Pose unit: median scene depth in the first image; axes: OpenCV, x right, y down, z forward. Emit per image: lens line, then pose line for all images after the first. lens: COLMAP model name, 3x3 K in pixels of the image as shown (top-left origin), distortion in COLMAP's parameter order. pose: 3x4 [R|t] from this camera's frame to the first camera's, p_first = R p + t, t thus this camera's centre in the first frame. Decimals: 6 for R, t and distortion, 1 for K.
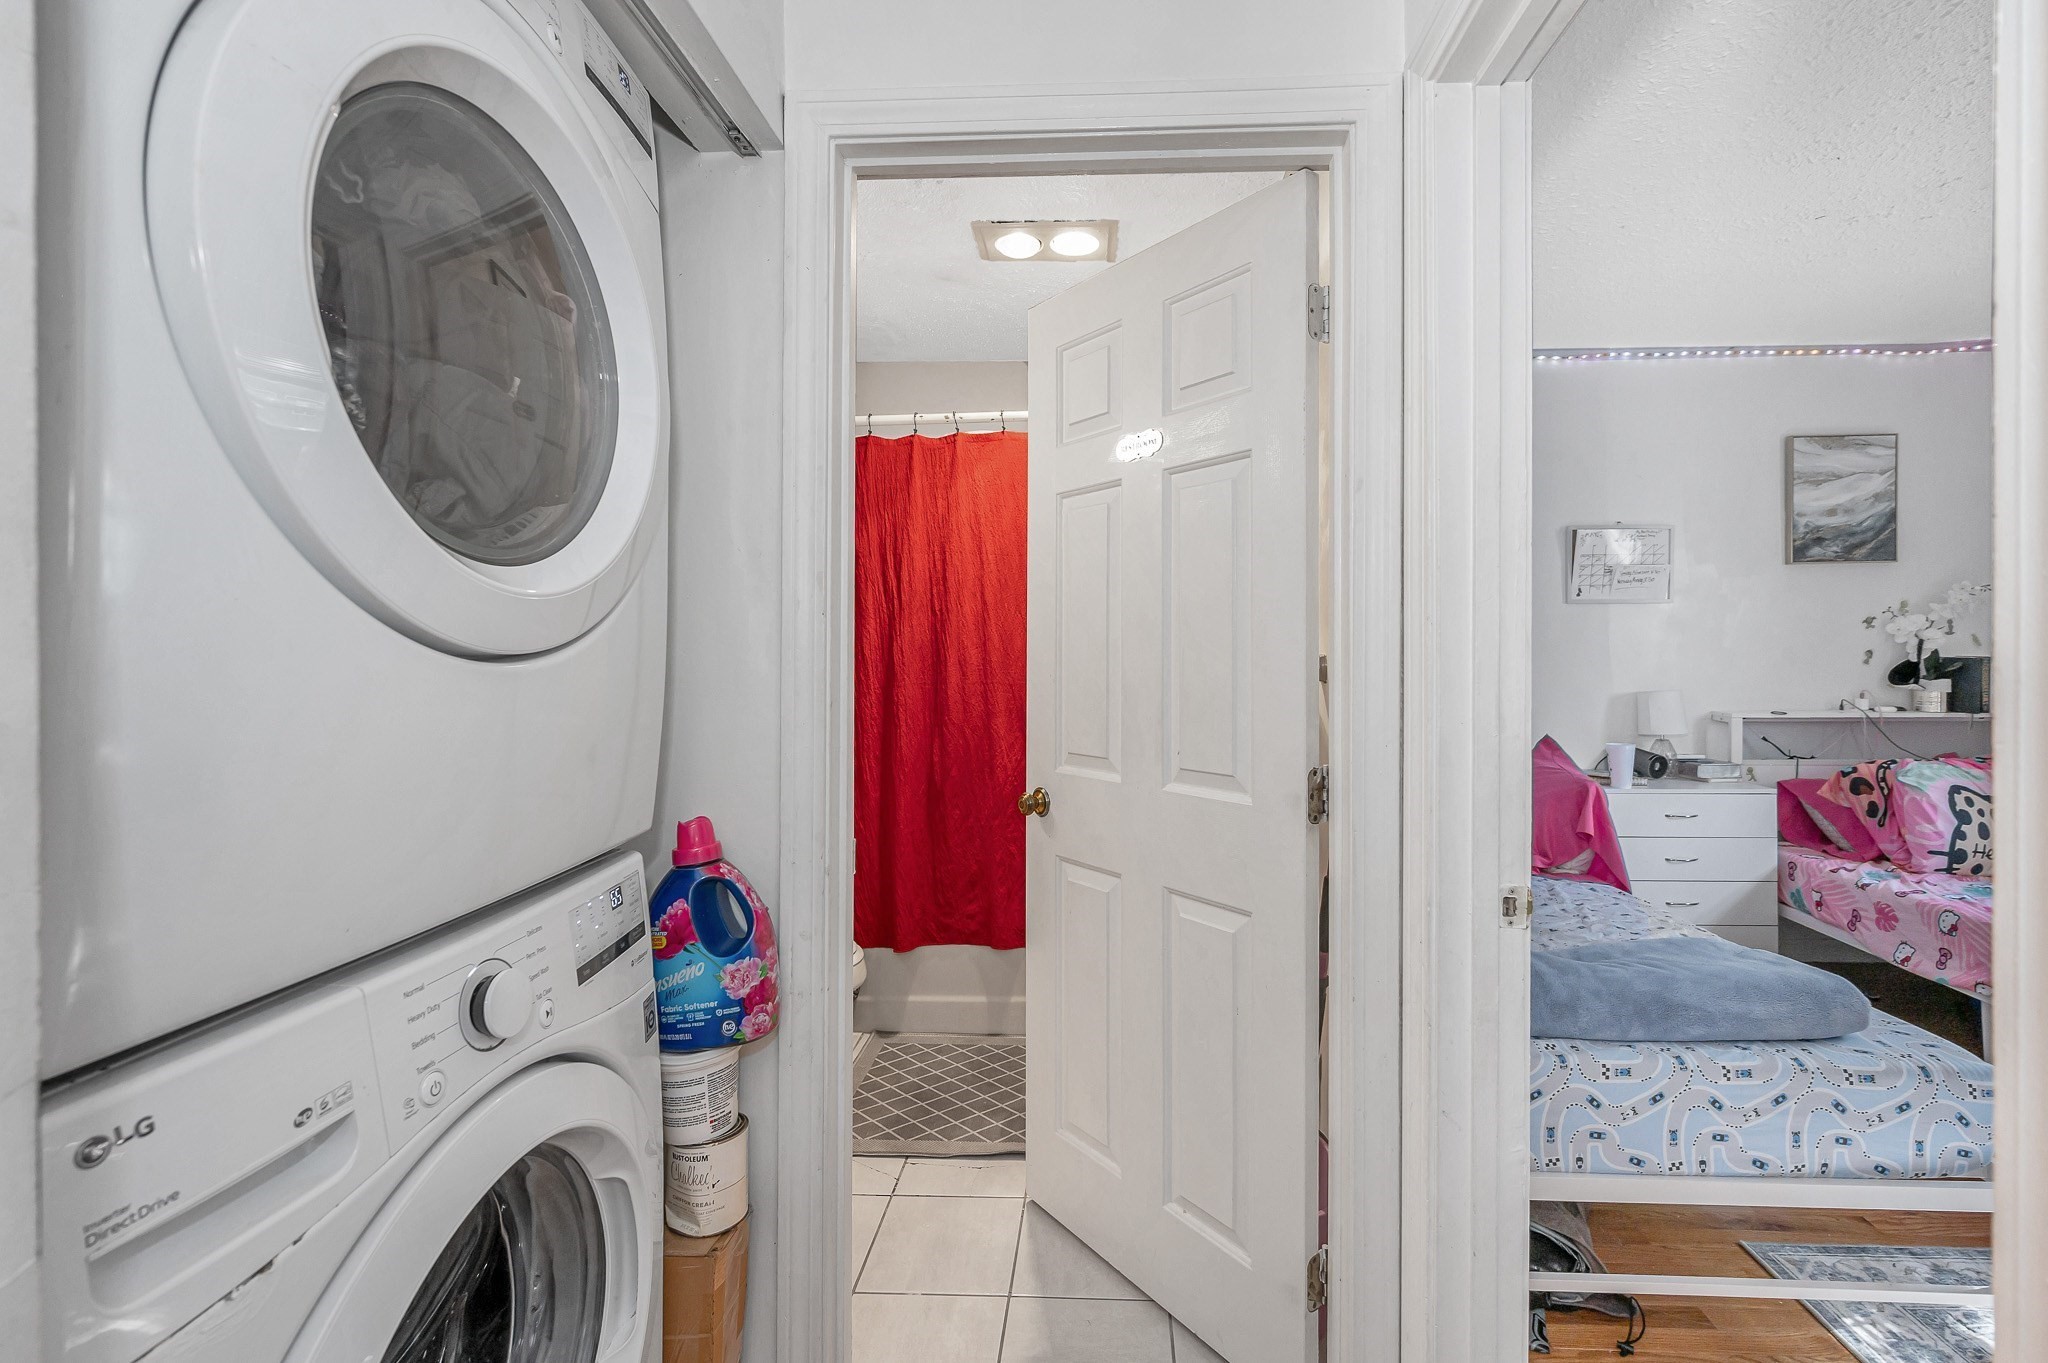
lens RADIAL K [[885.4, 0, 953.1], [0, 885.4, 646.0], [0, 0, 1]] dist [-0.003091, 0.000915]
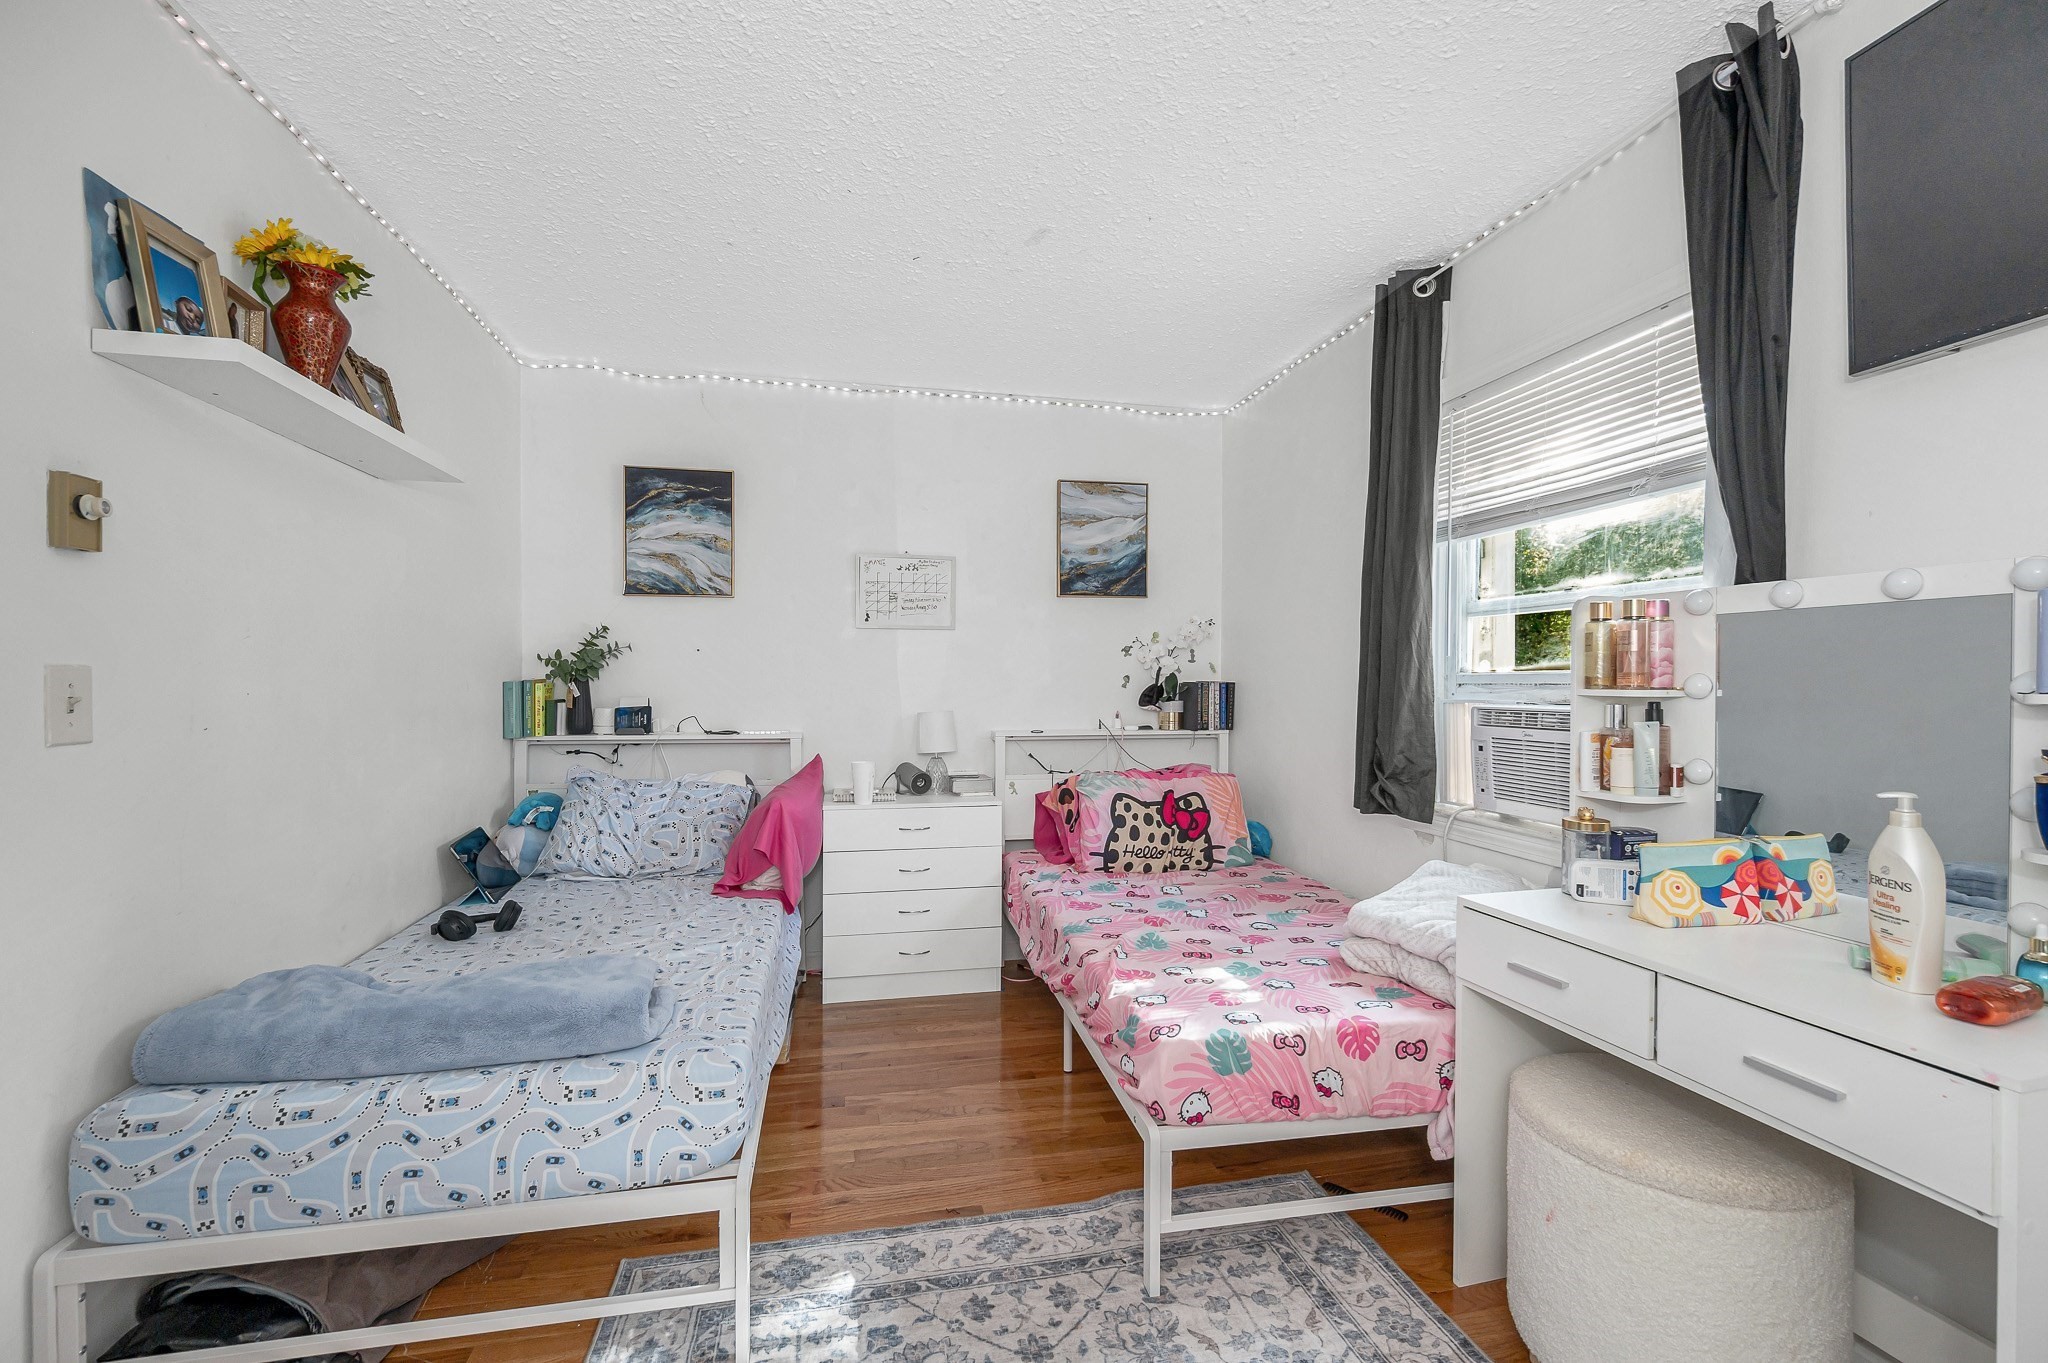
lens RADIAL K [[846.9, 0, 1006.1], [0, 846.9, 691.8], [0, 0, 1]] dist [-0.001981, -0.000014]
pose [[0.969841, 0.004638, 0.243696, 0.643909], [-0.007869, 0.999894, 0.012286, 0.014046], [-0.243613, -0.013833, 0.969774, -0.010111]]
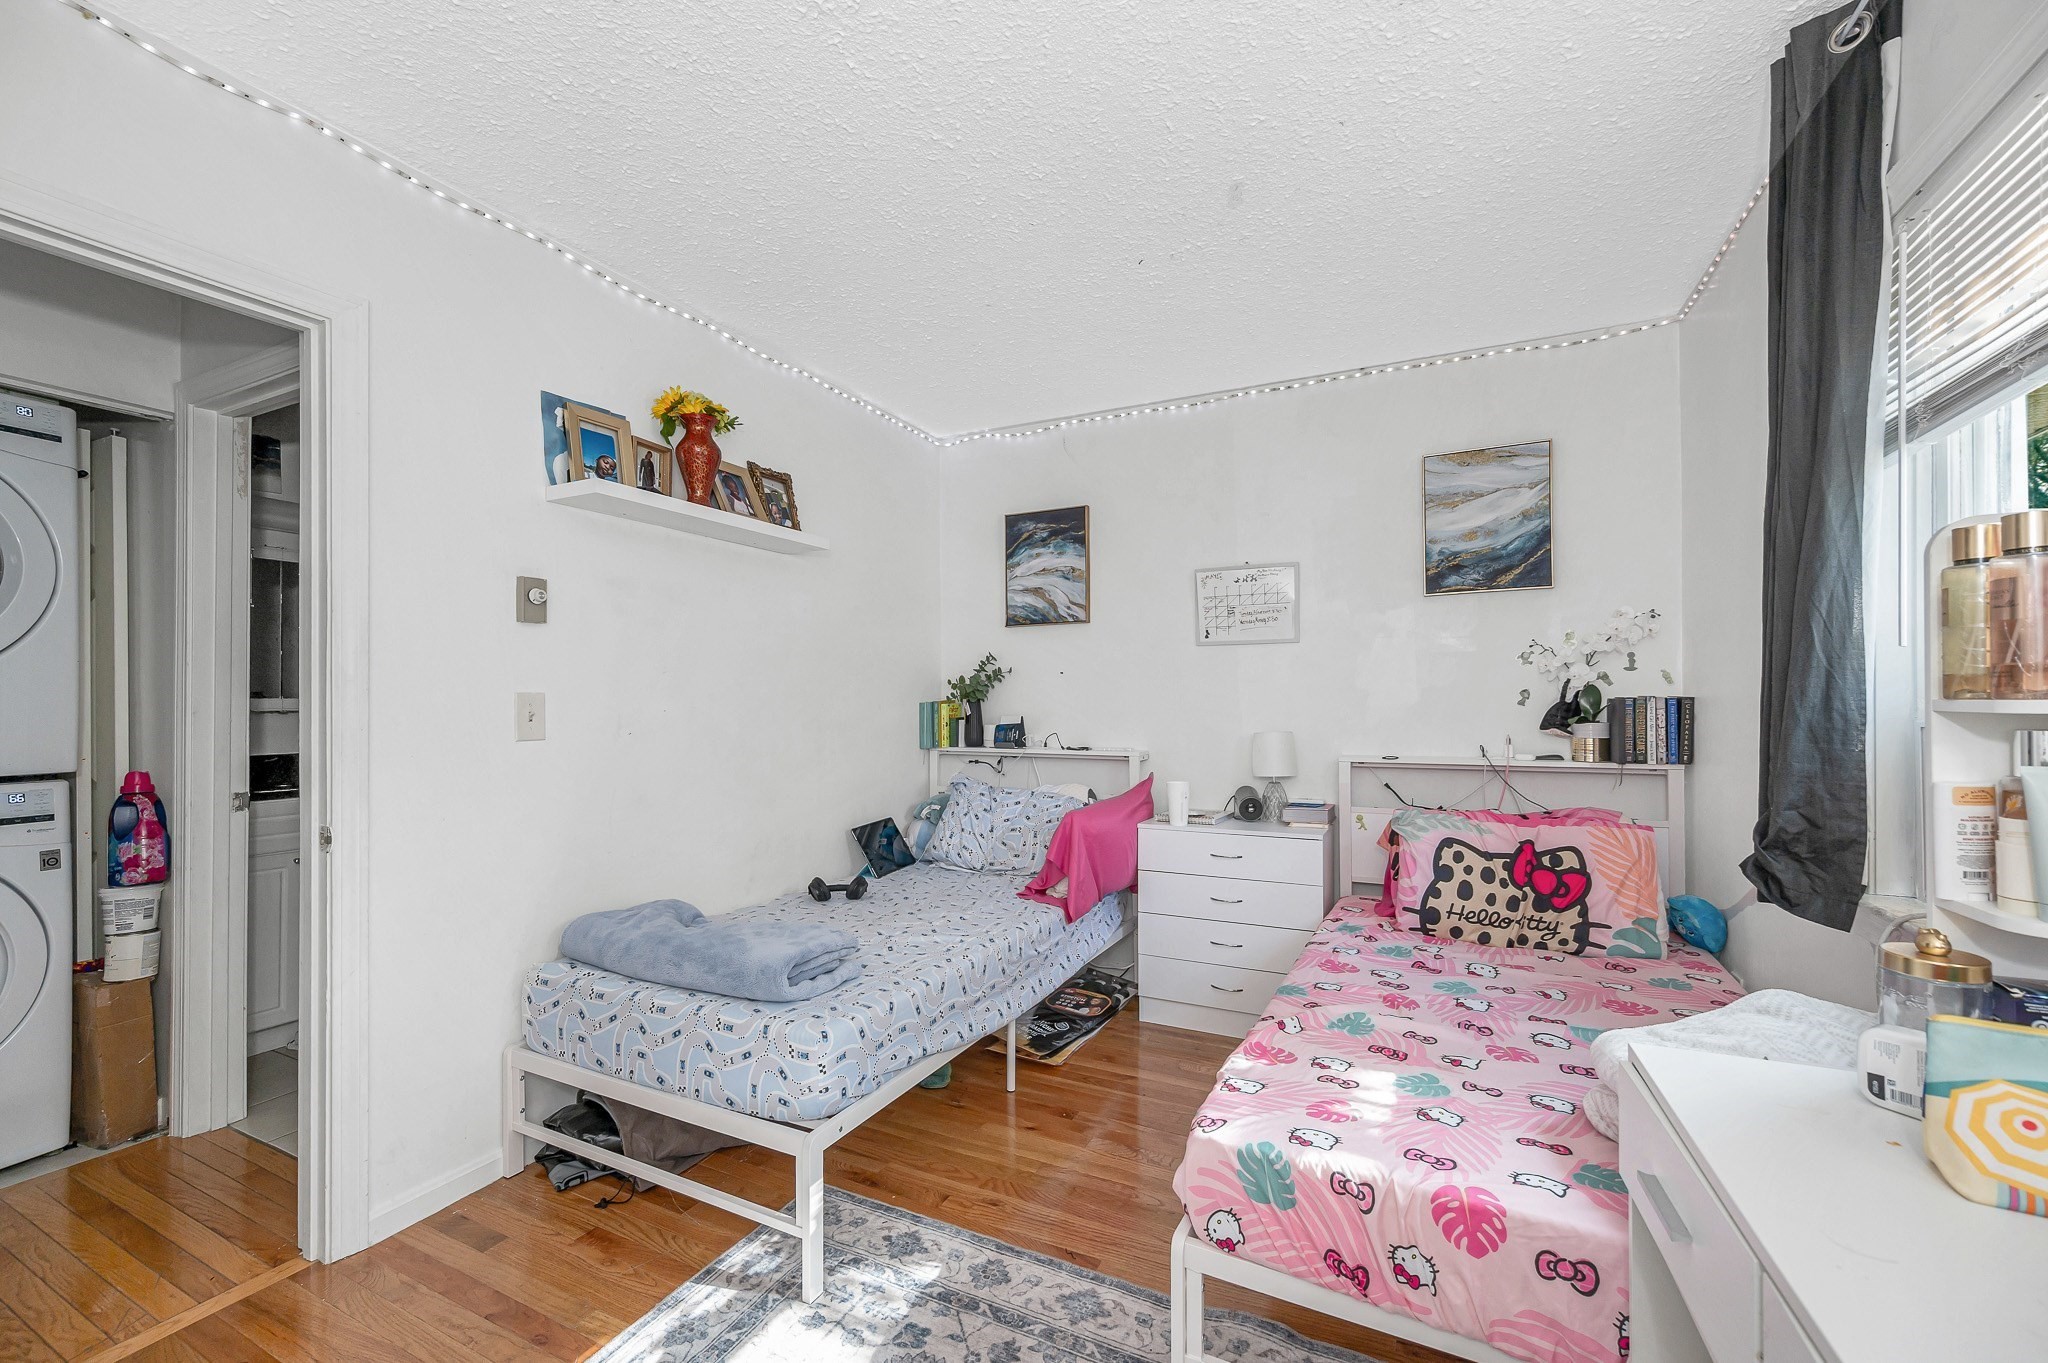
lens RADIAL K [[846.9, 0, 1104.3], [0, 846.9, 702.8], [0, 0, 1]] dist [-0.001981, -0.000014]
pose [[0.916322, 0.000930, -0.400442, 1.020916], [-0.000266, 0.999998, 0.001714, 0.017030], [0.400443, -0.001464, 0.916321, 0.065367]]
